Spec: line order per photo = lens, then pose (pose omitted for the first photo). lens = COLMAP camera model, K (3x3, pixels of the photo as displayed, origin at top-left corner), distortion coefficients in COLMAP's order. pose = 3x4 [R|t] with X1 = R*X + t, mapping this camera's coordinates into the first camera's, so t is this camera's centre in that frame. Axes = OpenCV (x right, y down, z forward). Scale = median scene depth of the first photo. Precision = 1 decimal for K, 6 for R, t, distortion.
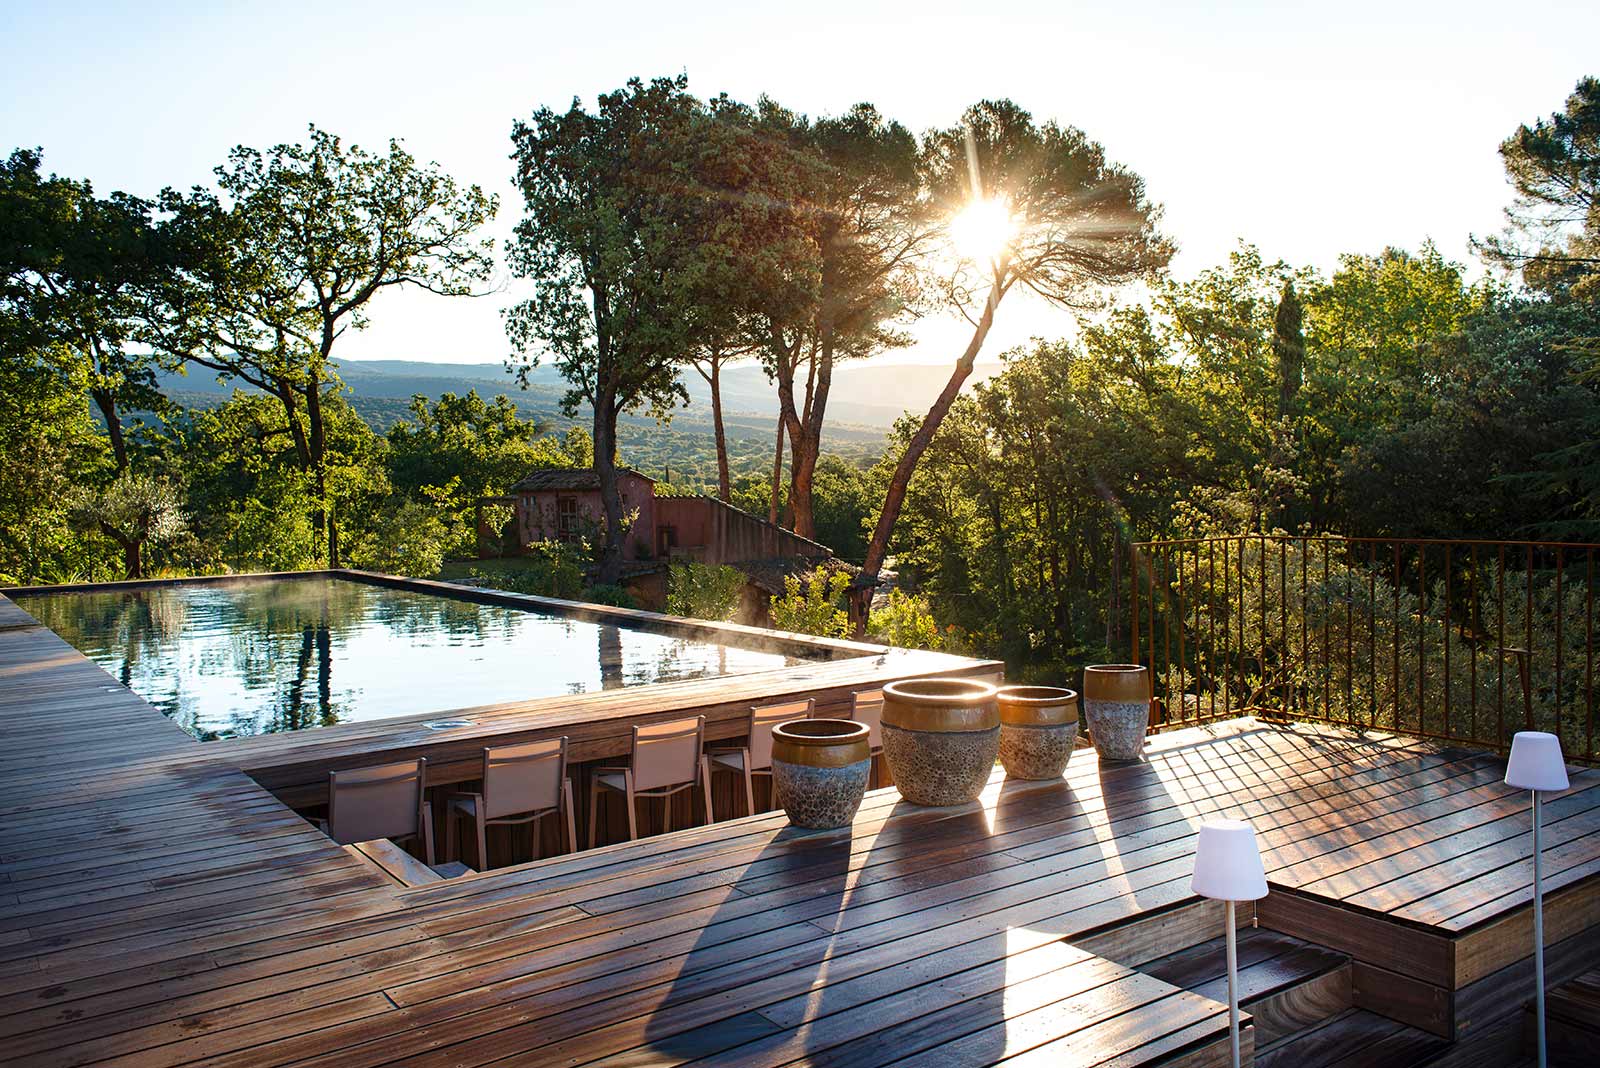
lens RADIAL K [[1260.5, 0, 800.0], [0, 1260.5, 534.0], [0, 0, 1]] dist [0.015959, -0.047497]
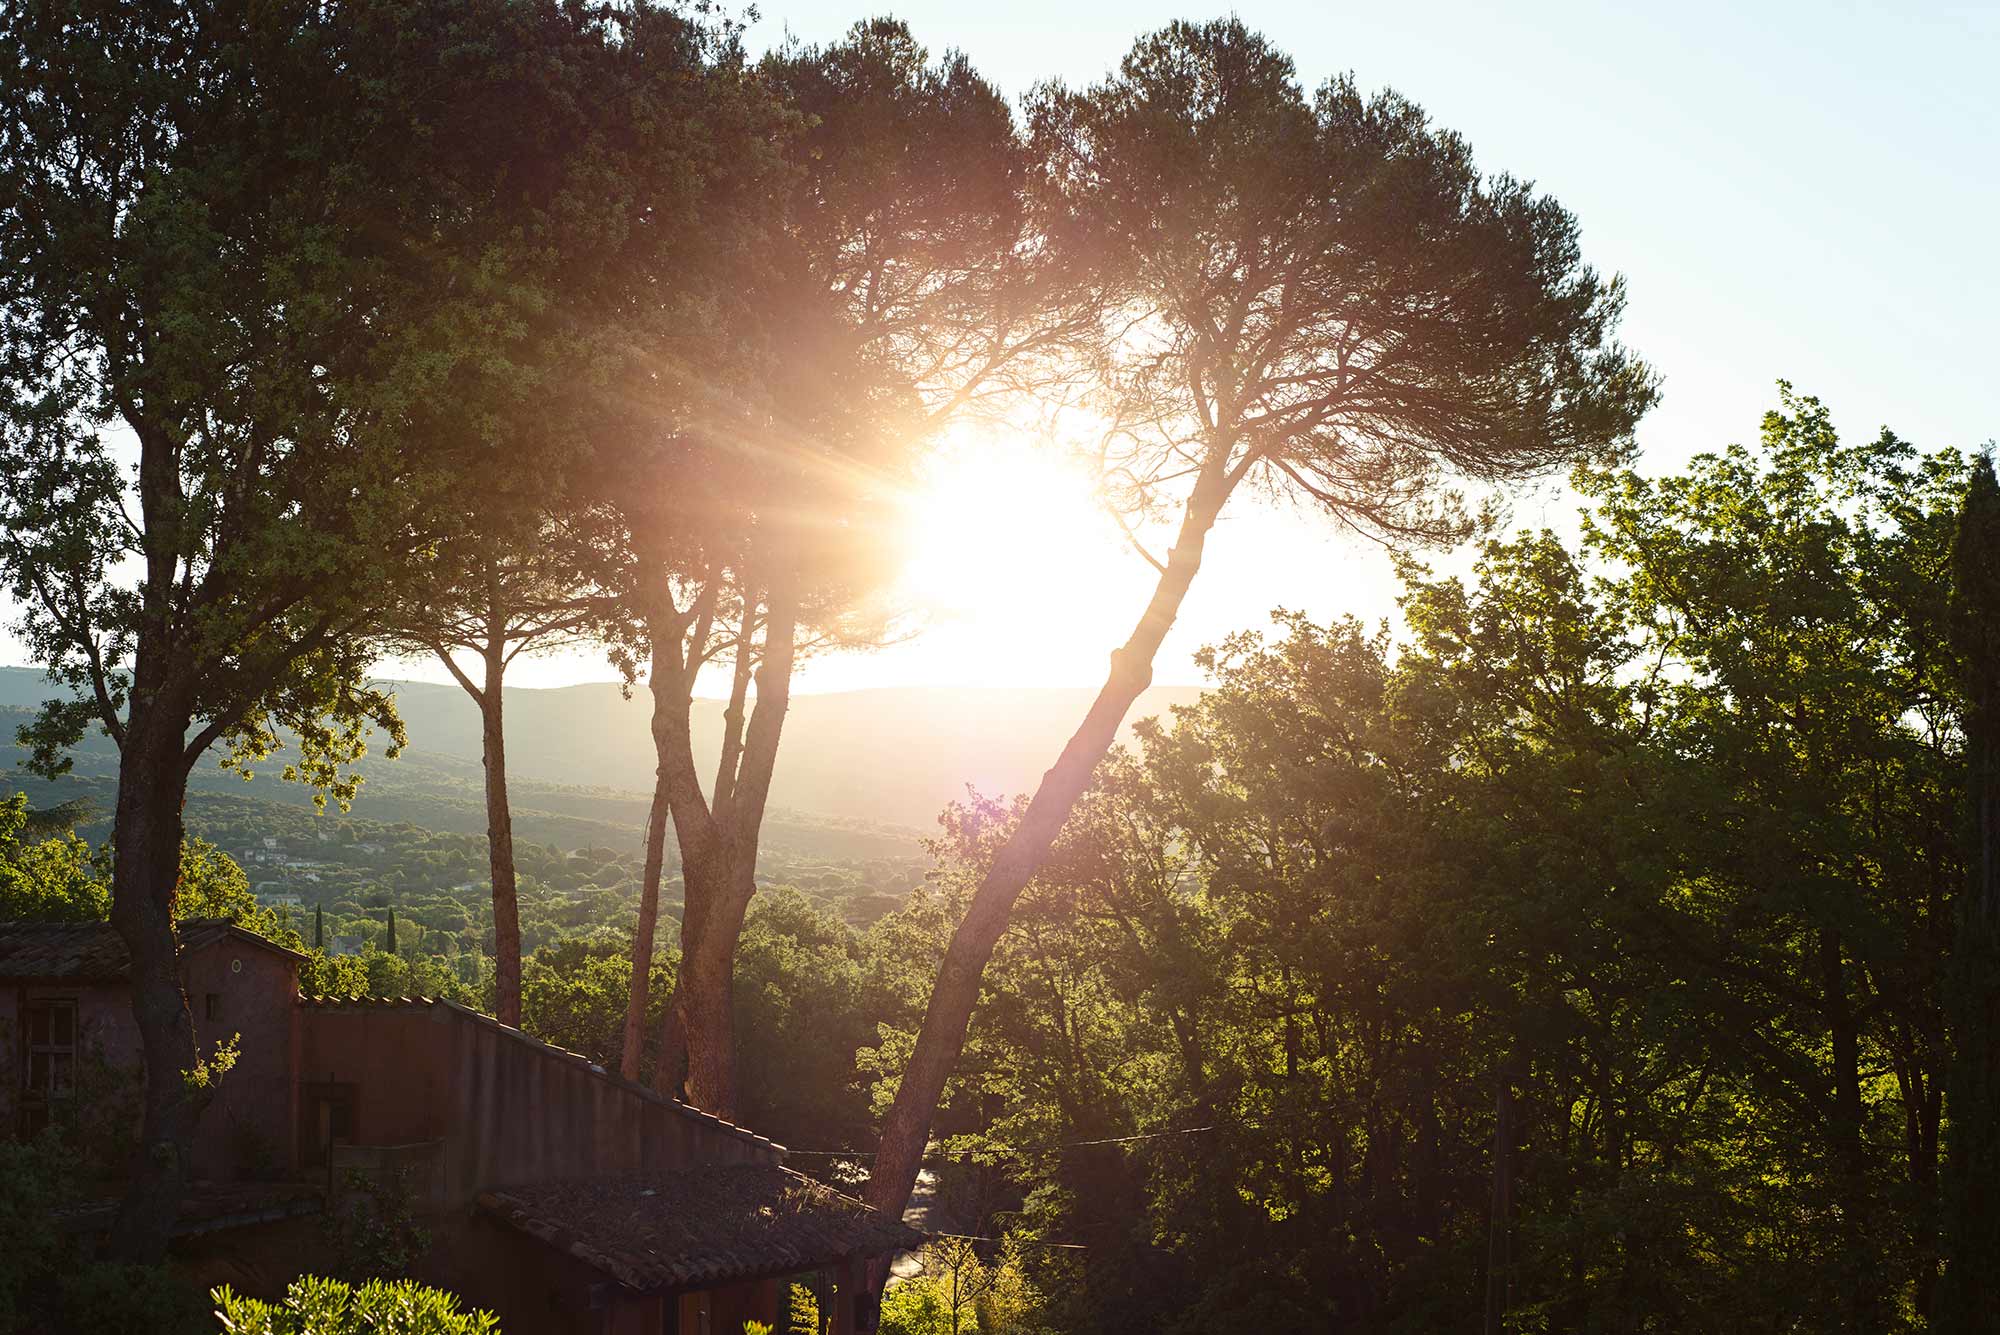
lens RADIAL K [[2873.7, 0, 1000.0], [0, 2873.7, 667.5], [0, 0, 1]] dist [0.040919, -0.000595]
pose [[0.994854, 0.020859, 0.099147, 0.001125], [-0.006852, 0.990189, -0.139563, -0.008291], [-0.101085, 0.138166, 0.985237, 0.119547]]
